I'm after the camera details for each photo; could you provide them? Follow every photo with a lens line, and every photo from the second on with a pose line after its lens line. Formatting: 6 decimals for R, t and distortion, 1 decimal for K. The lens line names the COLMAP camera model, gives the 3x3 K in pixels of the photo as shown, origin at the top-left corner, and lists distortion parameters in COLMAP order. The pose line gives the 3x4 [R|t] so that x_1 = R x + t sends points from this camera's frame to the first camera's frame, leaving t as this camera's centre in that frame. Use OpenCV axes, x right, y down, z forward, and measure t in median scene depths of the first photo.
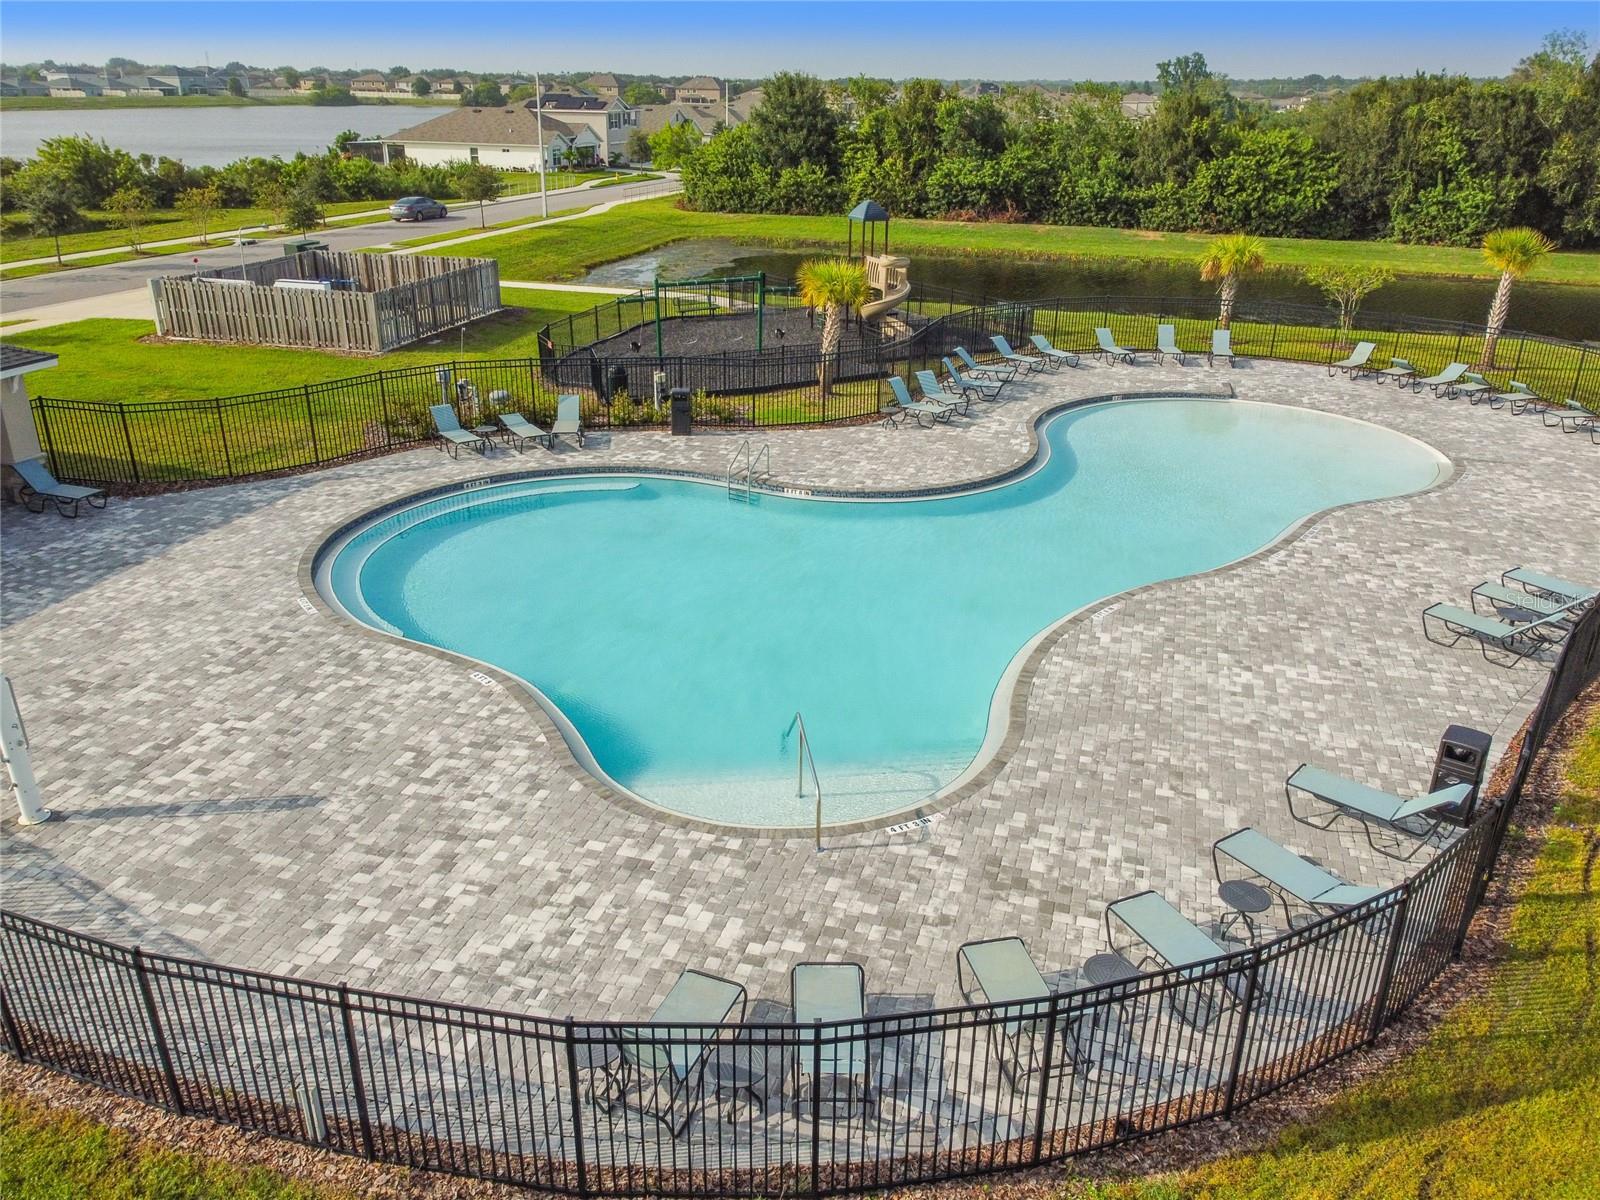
lens RADIAL K [[1211.2, 0, 802.4], [0, 1211.2, 598.1], [0, 0, 1]] dist [0.003240, -0.006400]
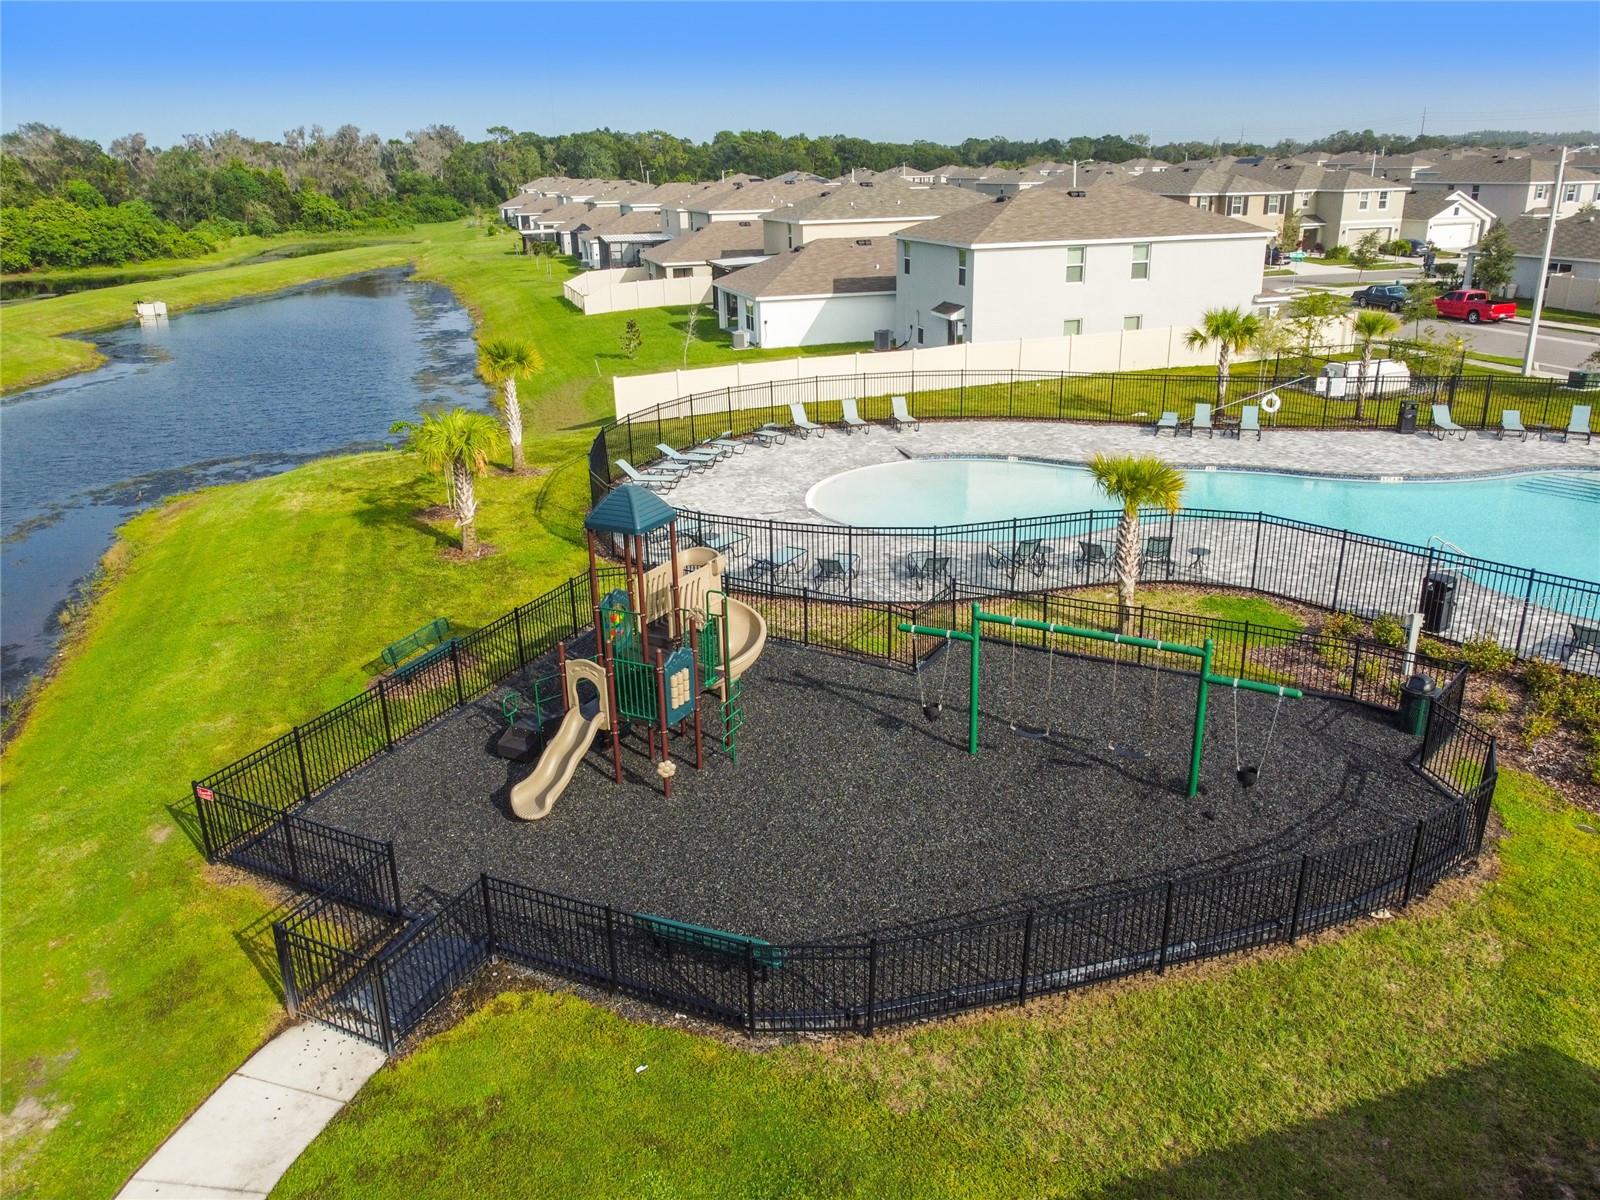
lens RADIAL K [[1211.2, 0, 802.4], [0, 1211.2, 598.1], [0, 0, 1]] dist [0.003240, -0.006400]
pose [[-0.553916, -0.283234, 0.782915, -0.812194], [0.336171, 0.784208, 0.521544, -1.177385], [-0.761686, 0.552085, -0.339170, 2.599239]]
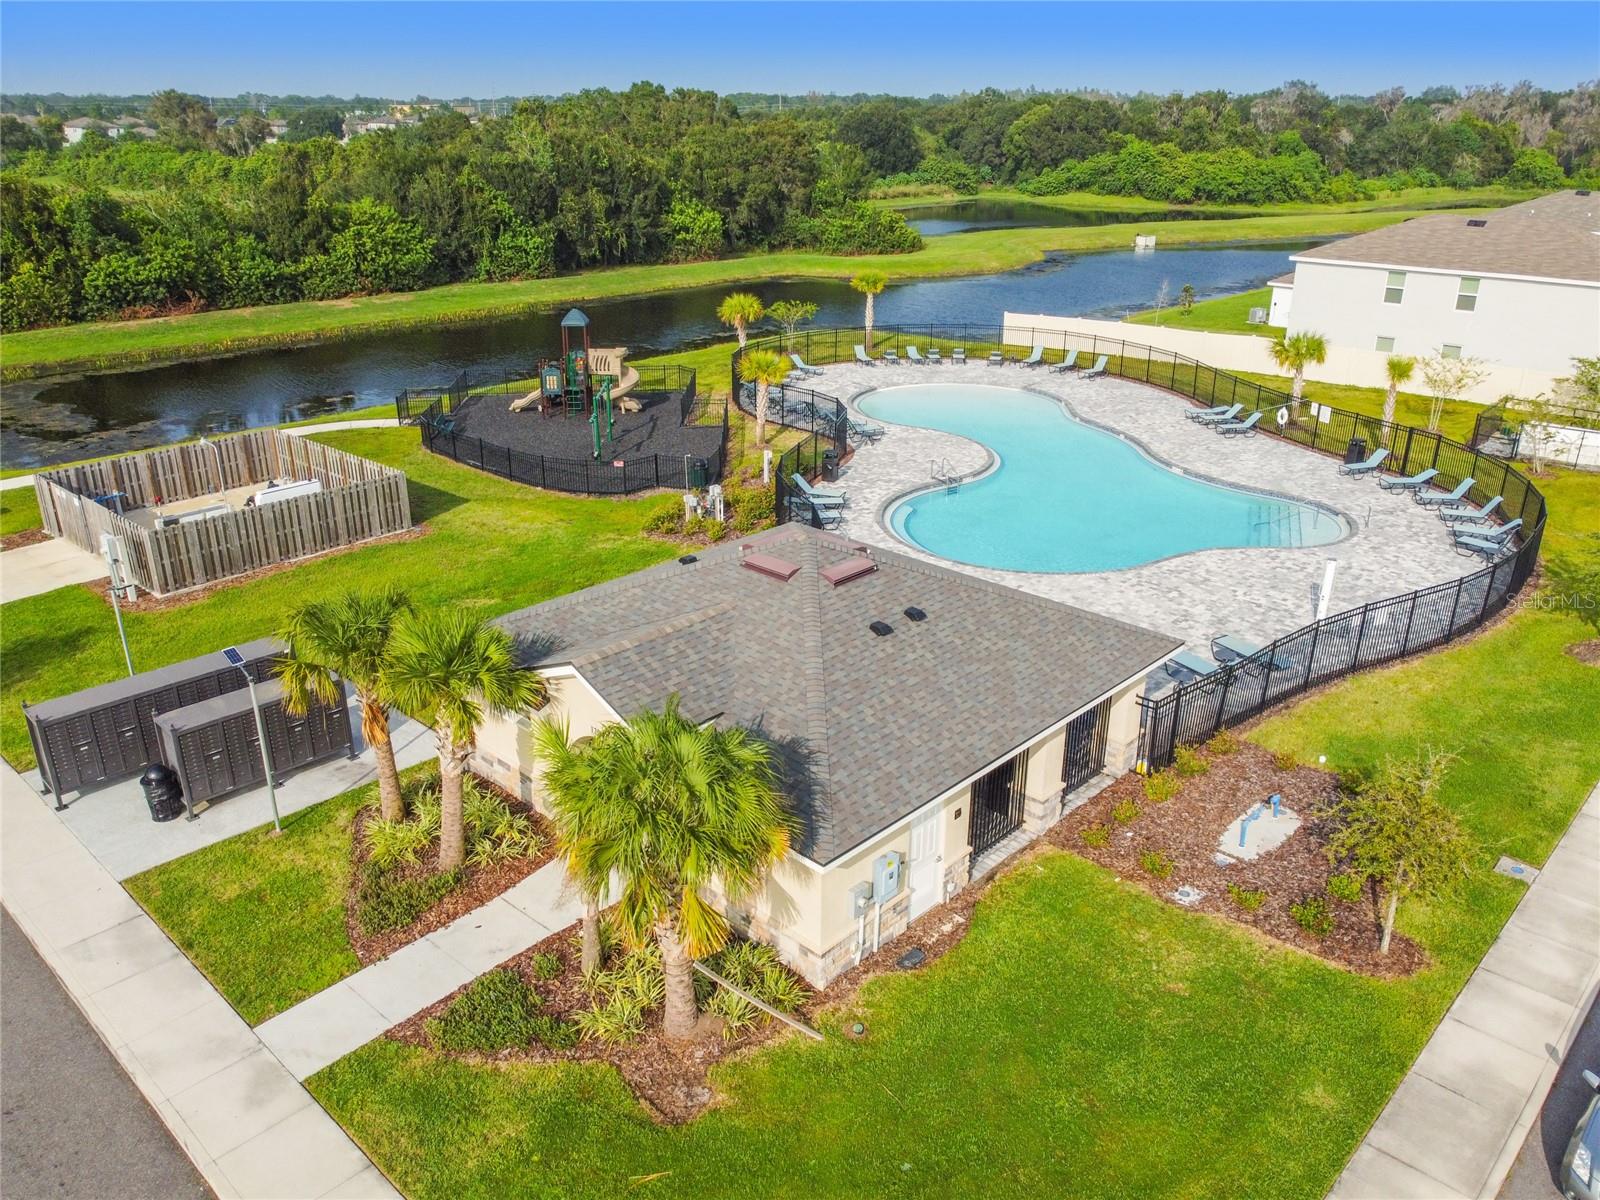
lens RADIAL K [[1211.2, 0, 802.4], [0, 1211.2, 598.1], [0, 0, 1]] dist [0.003240, -0.006400]
pose [[0.453810, -0.346418, 0.821006, -2.237681], [0.350699, 0.916421, 0.192829, -0.490912], [-0.819187, 0.200418, 0.537369, 0.441188]]
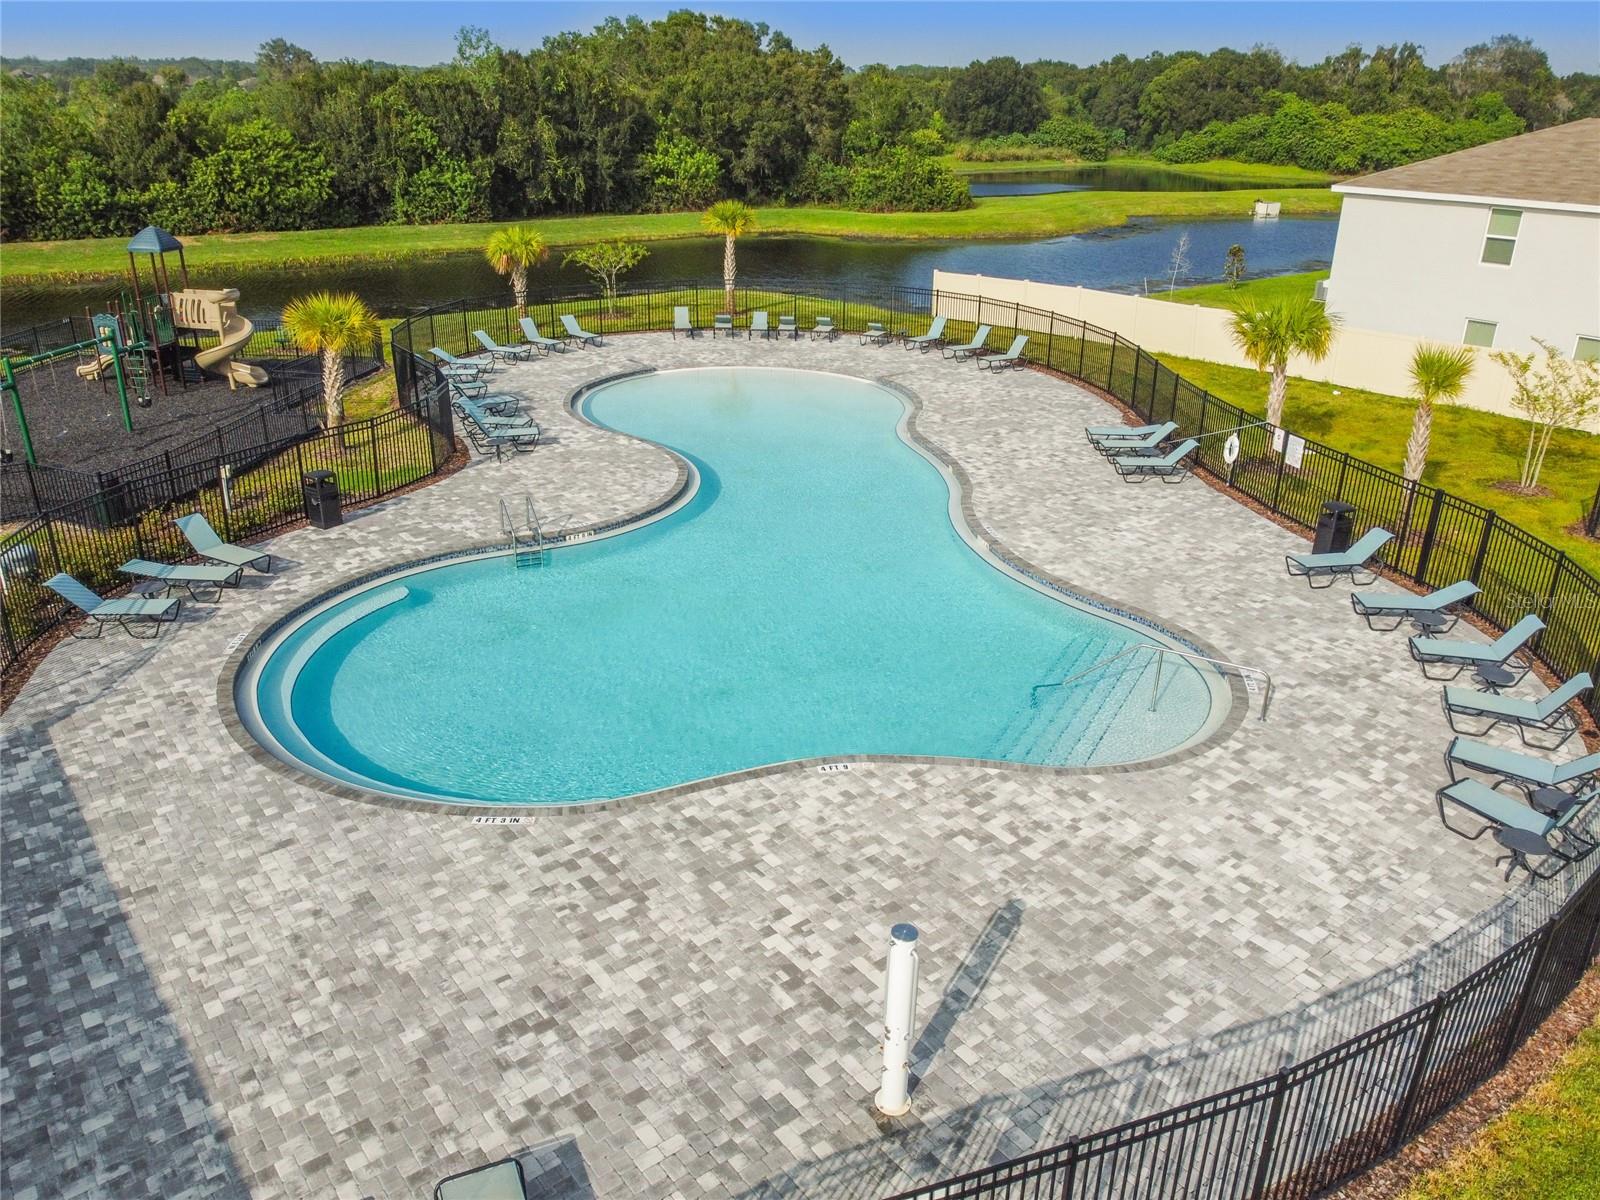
lens RADIAL K [[1211.2, 0, 802.4], [0, 1211.2, 598.1], [0, 0, 1]] dist [0.003240, -0.006400]
pose [[0.582657, -0.320923, 0.746672, -0.880985], [0.310591, 0.936925, 0.160328, -0.198949], [-0.751028, 0.138493, 0.645582, 0.392431]]
